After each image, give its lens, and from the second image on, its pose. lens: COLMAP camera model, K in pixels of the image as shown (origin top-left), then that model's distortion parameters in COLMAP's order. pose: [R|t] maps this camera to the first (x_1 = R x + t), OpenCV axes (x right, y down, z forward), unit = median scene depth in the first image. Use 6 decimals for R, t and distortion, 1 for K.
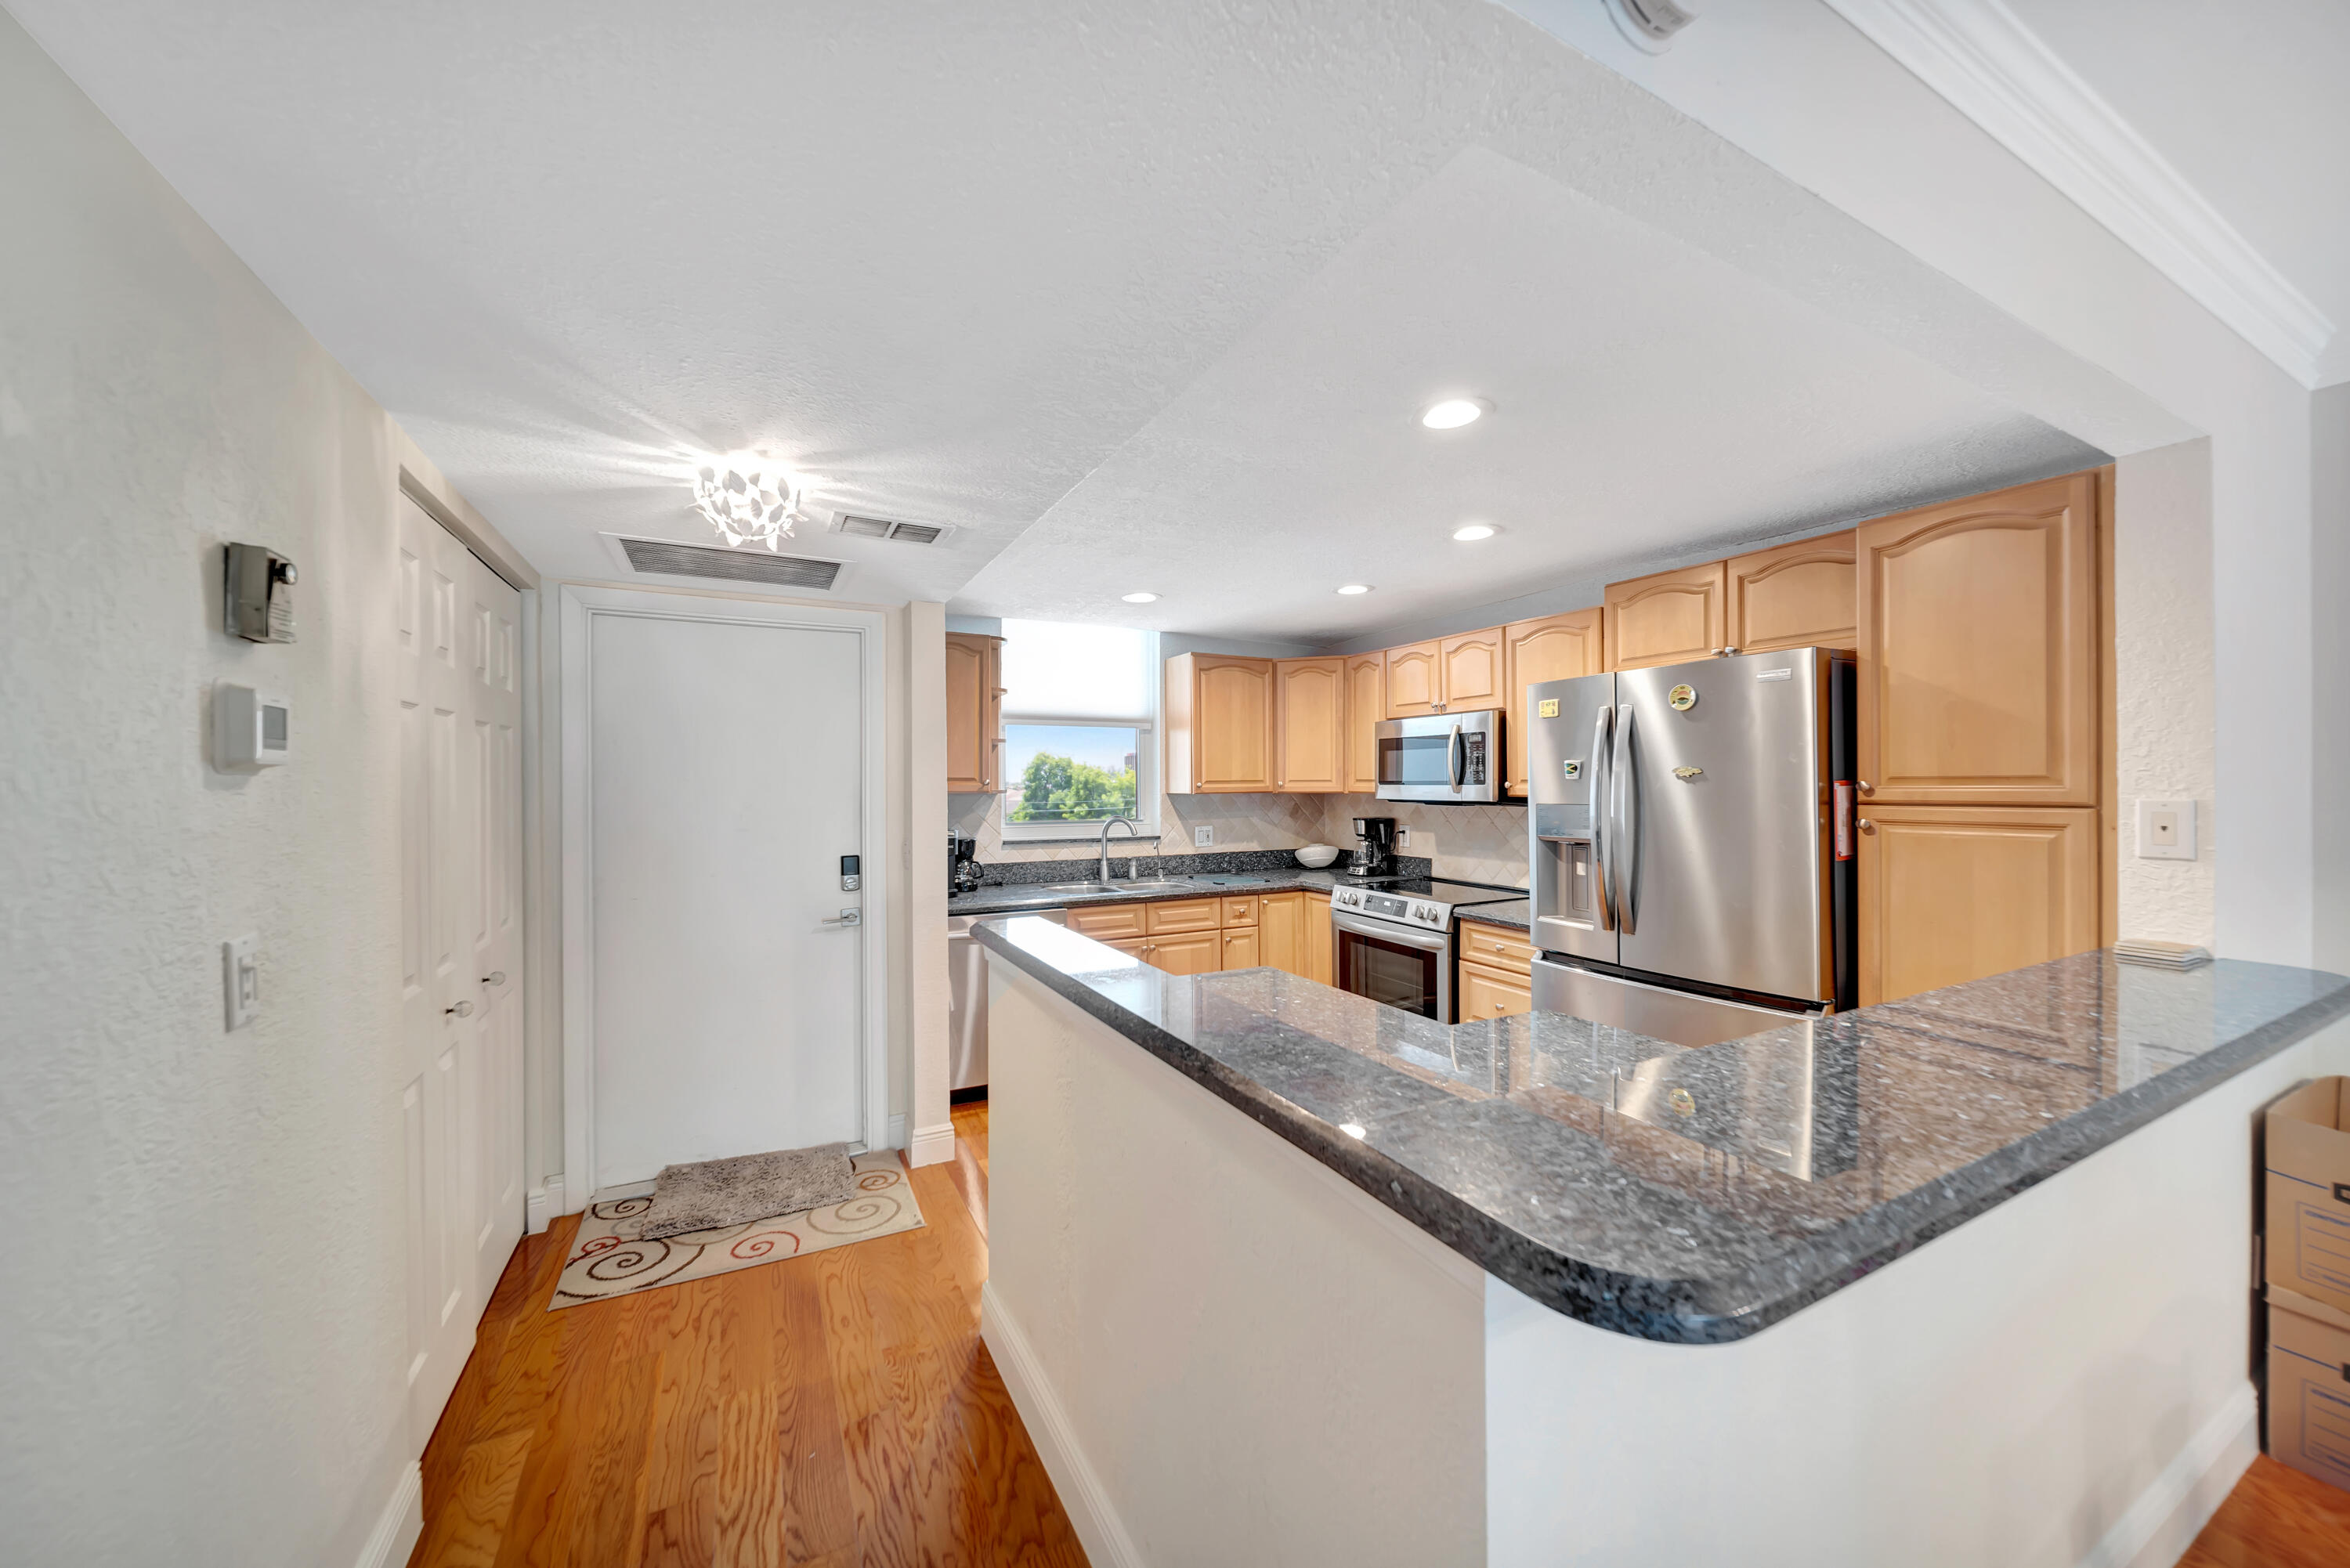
lens RADIAL K [[827.1, 0, 1168.1], [0, 827.1, 785.4], [0, 0, 1]] dist [-0.001065, -0.001153]
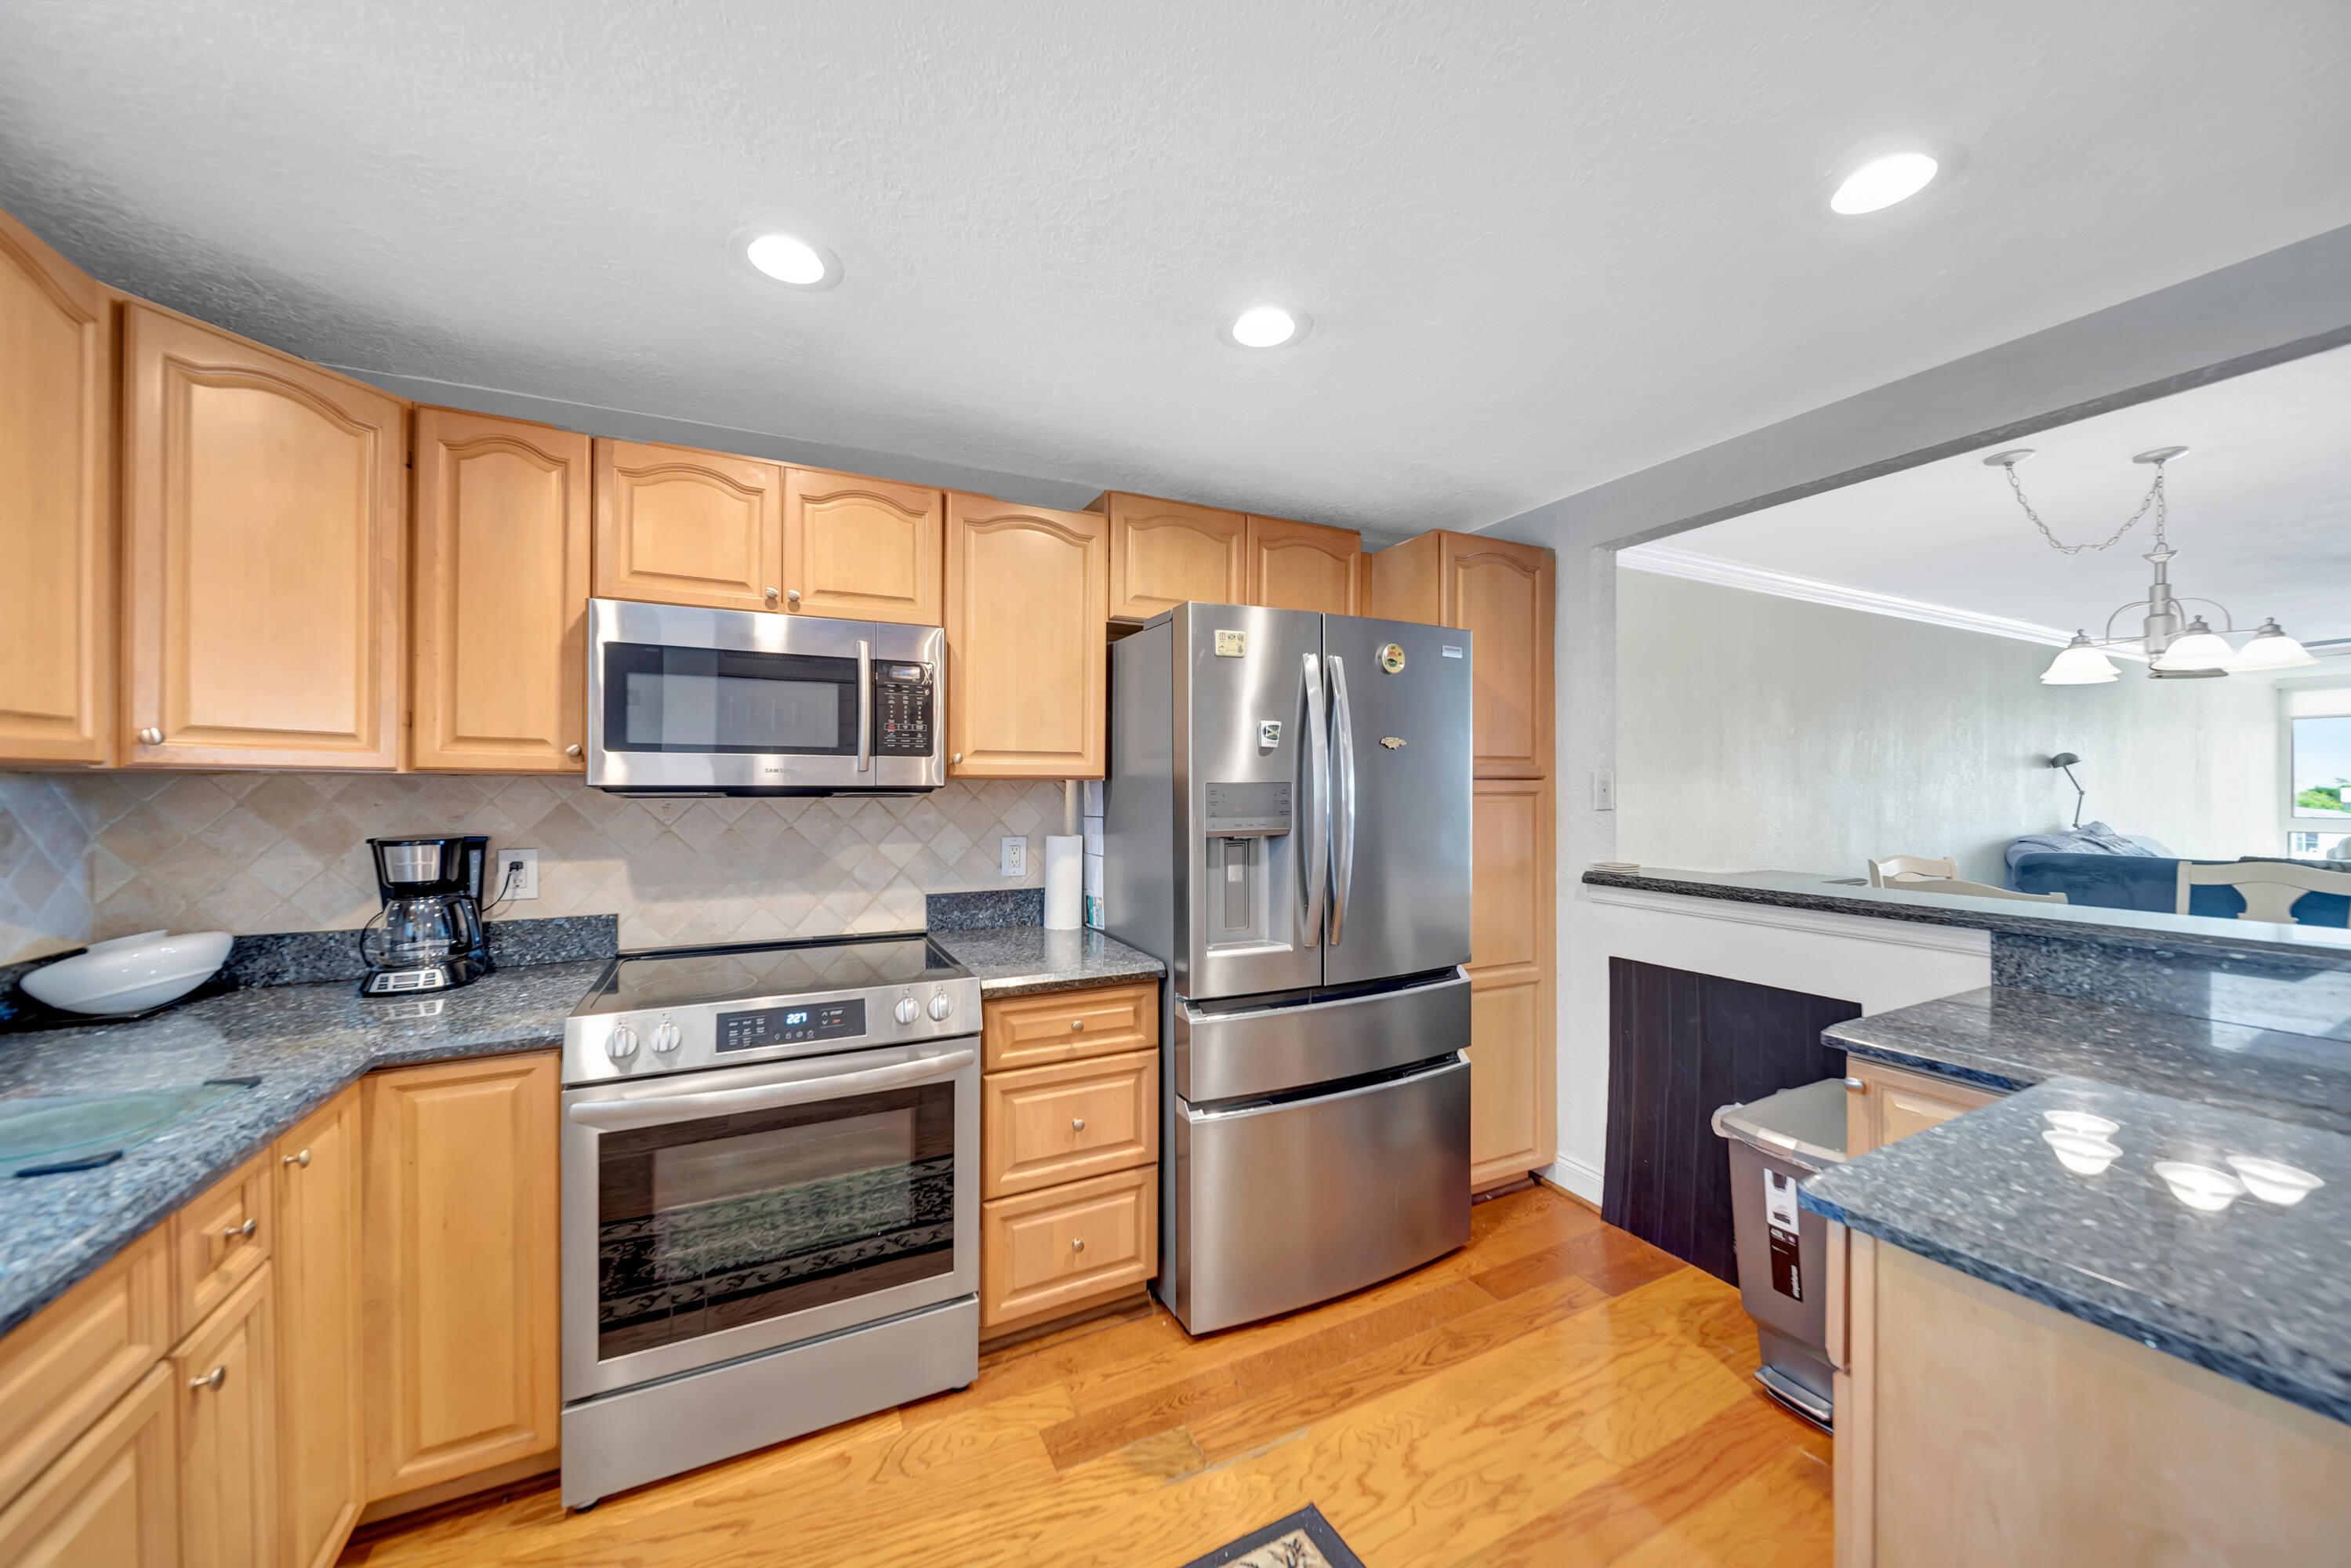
lens RADIAL K [[827.6, 0, 1171.9], [0, 827.6, 785.3], [0, 0, 1]] dist [-0.001065, -0.001153]
pose [[0.020359, 0.004597, 0.999782, -0.155579], [0.001557, 0.999988, -0.004630, 0.019063], [-0.999792, 0.001651, 0.020352, 0.718976]]
